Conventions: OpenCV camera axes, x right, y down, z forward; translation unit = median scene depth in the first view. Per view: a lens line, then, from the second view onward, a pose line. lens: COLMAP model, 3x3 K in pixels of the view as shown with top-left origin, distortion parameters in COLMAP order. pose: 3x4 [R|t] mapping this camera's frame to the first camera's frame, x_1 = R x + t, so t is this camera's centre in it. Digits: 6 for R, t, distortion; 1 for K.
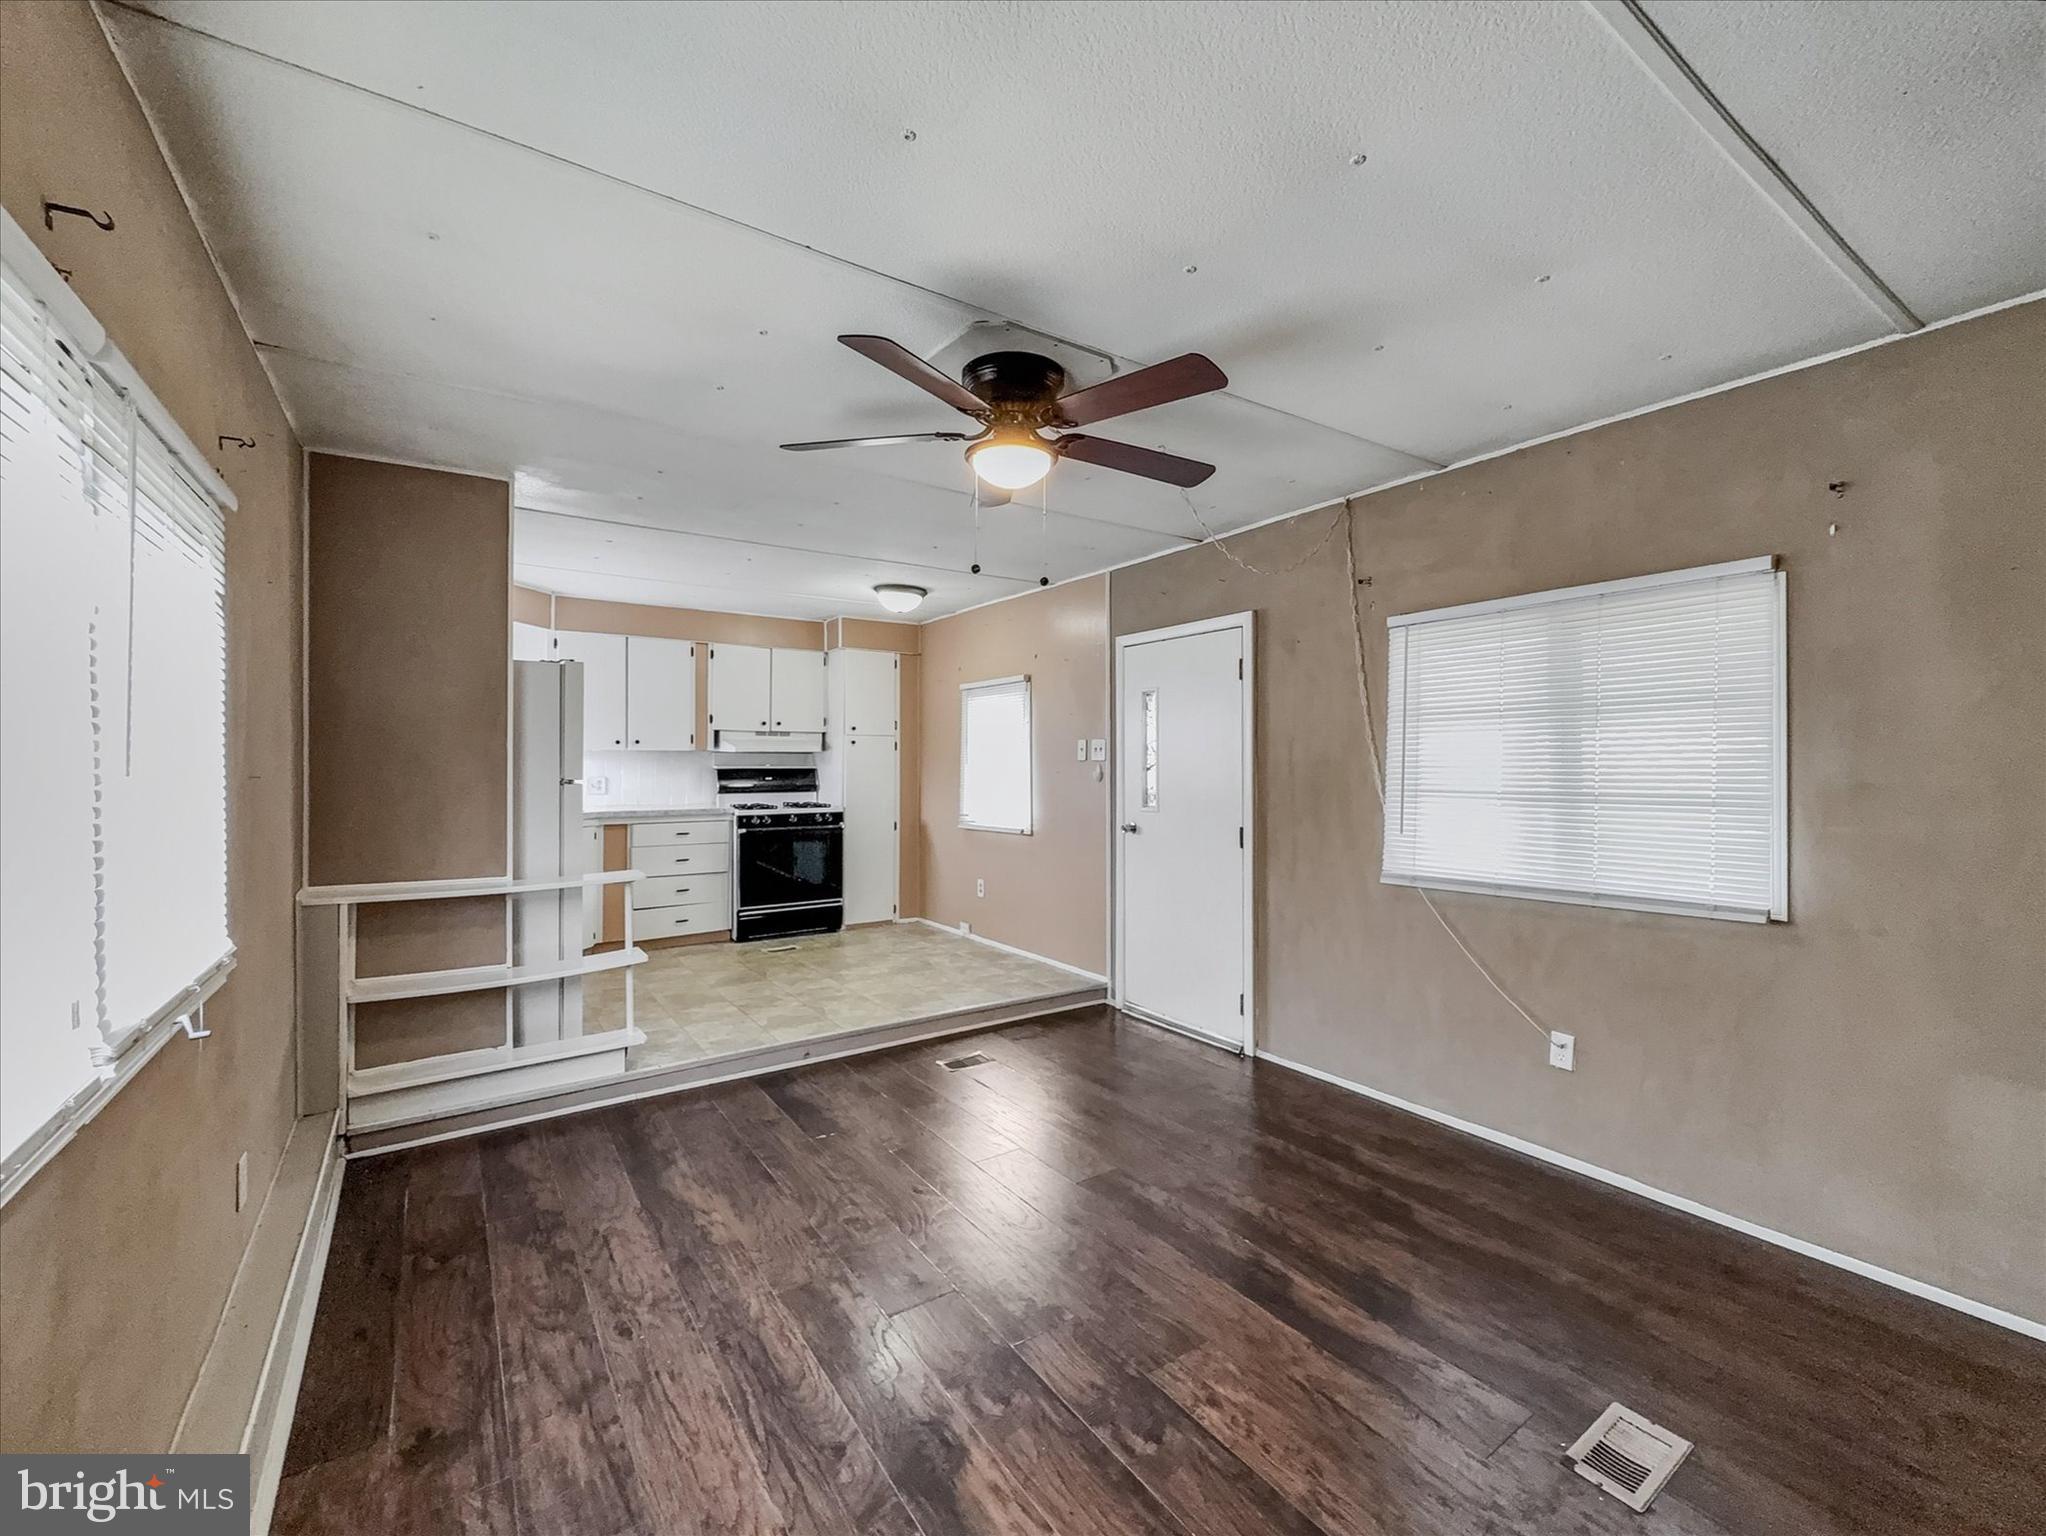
lens RADIAL K [[831.3, 0, 1020.3], [0, 831.3, 762.4], [0, 0, 1]] dist [-0.000120, 0.000068]
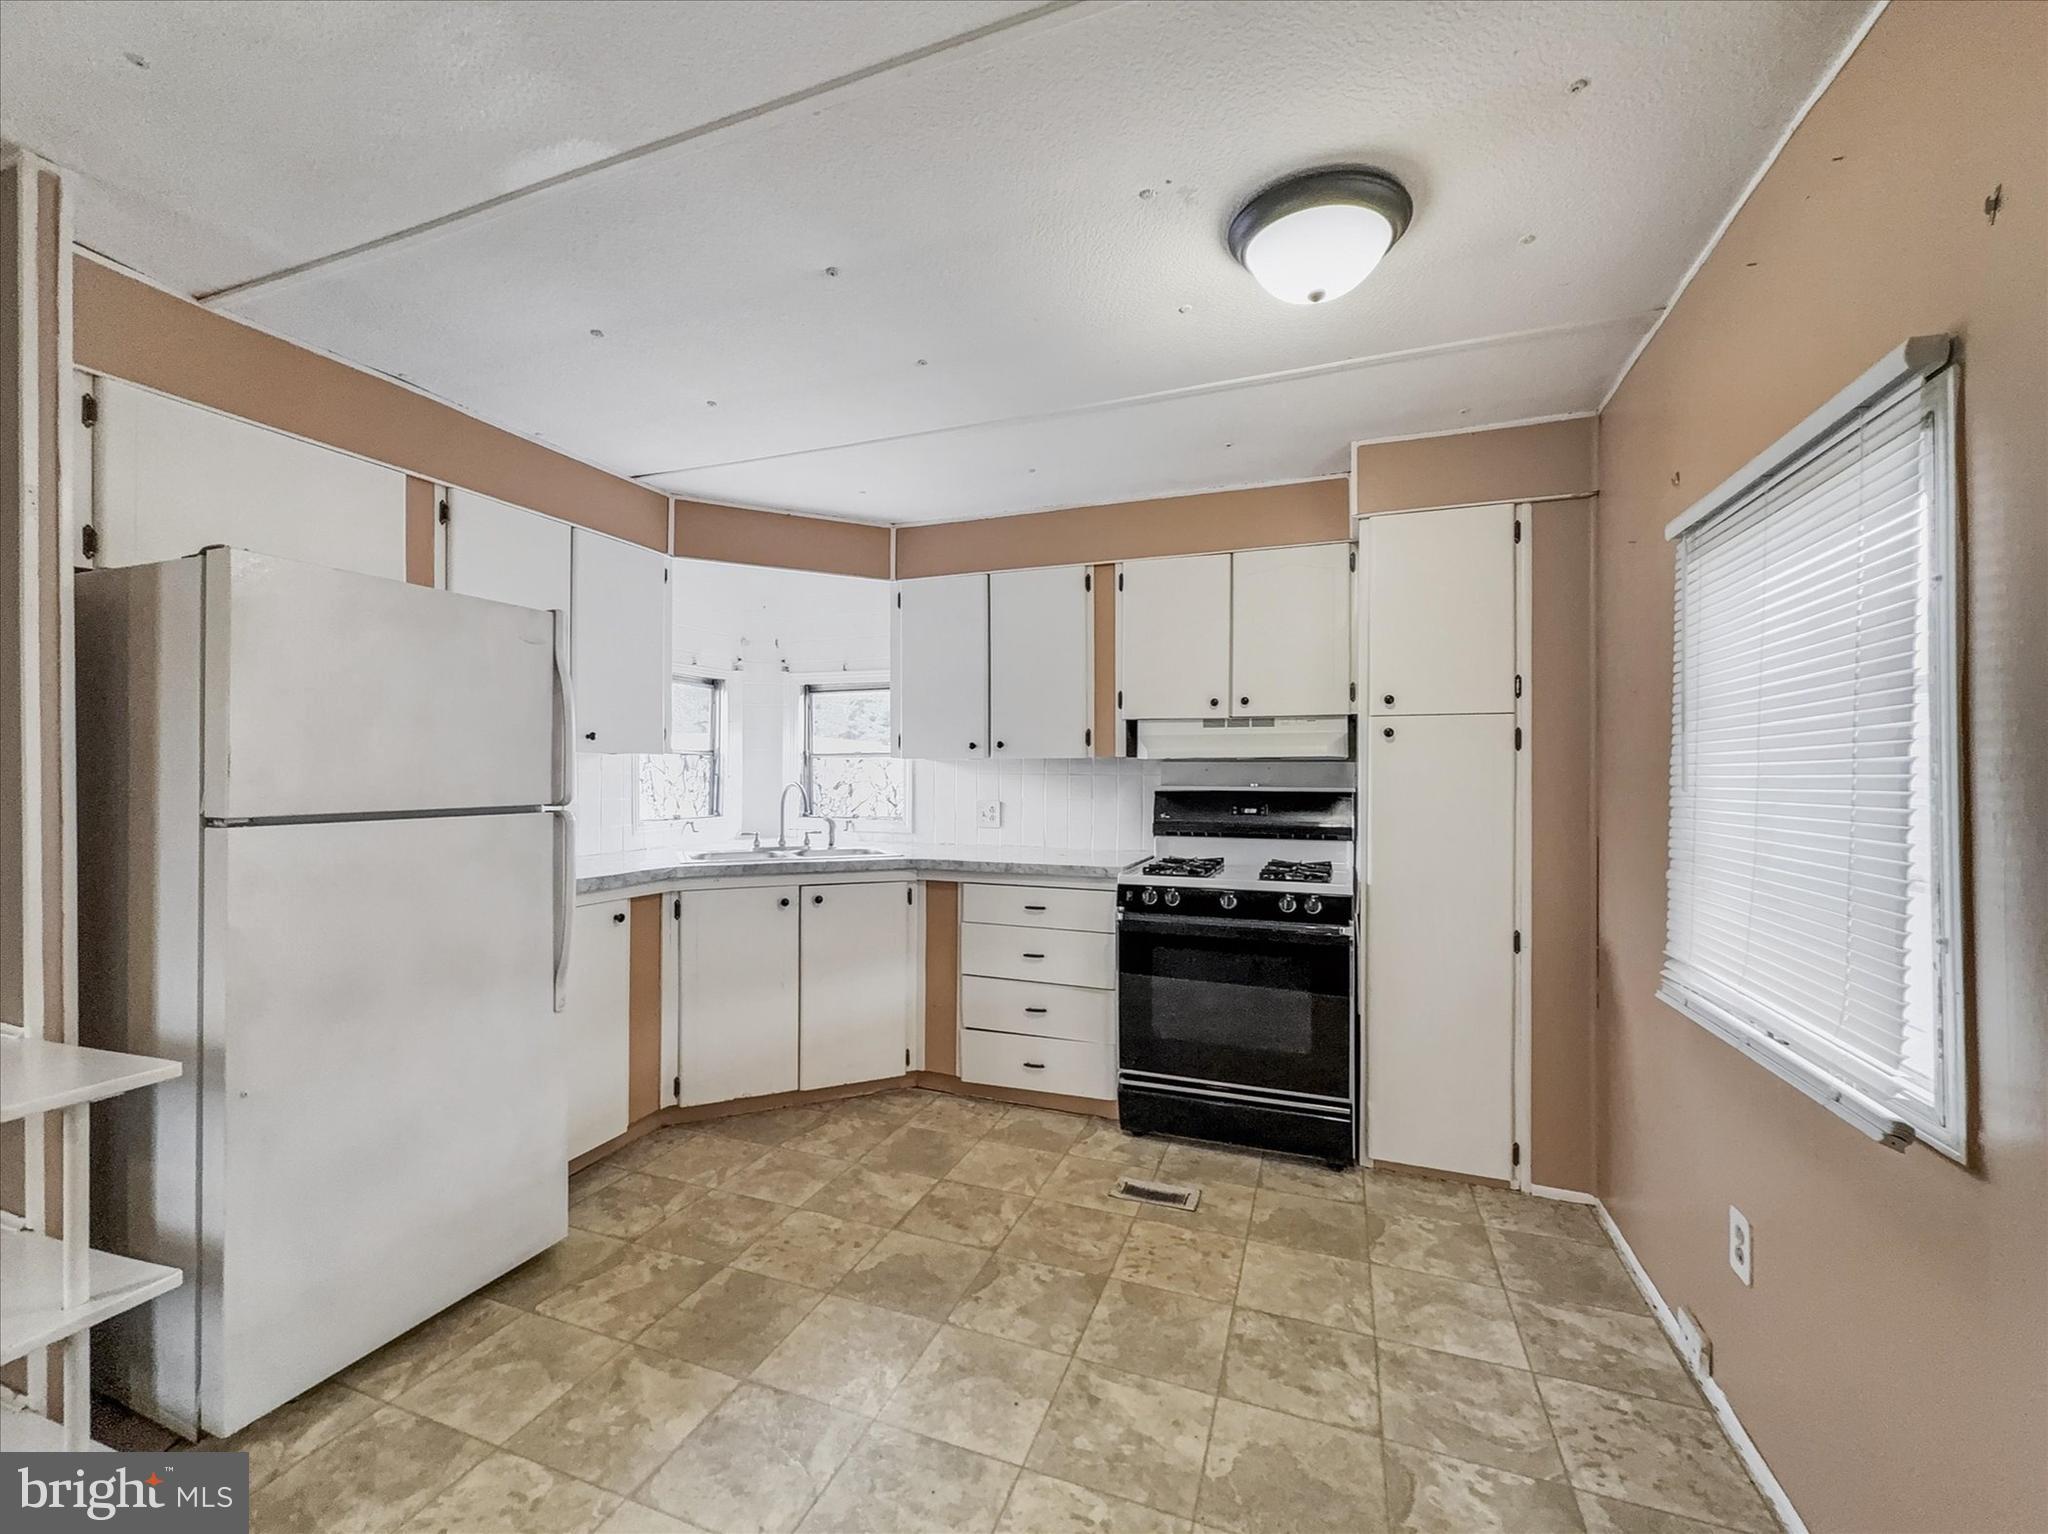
lens RADIAL K [[832.1, 0, 1021.0], [0, 832.1, 768.5], [0, 0, 1]] dist [-0.000120, 0.000068]
pose [[0.575471, -0.006974, -0.817792, 0.041851], [-0.003316, 0.999936, -0.010861, -0.000842], [0.817815, 0.008962, 0.575411, 0.666612]]
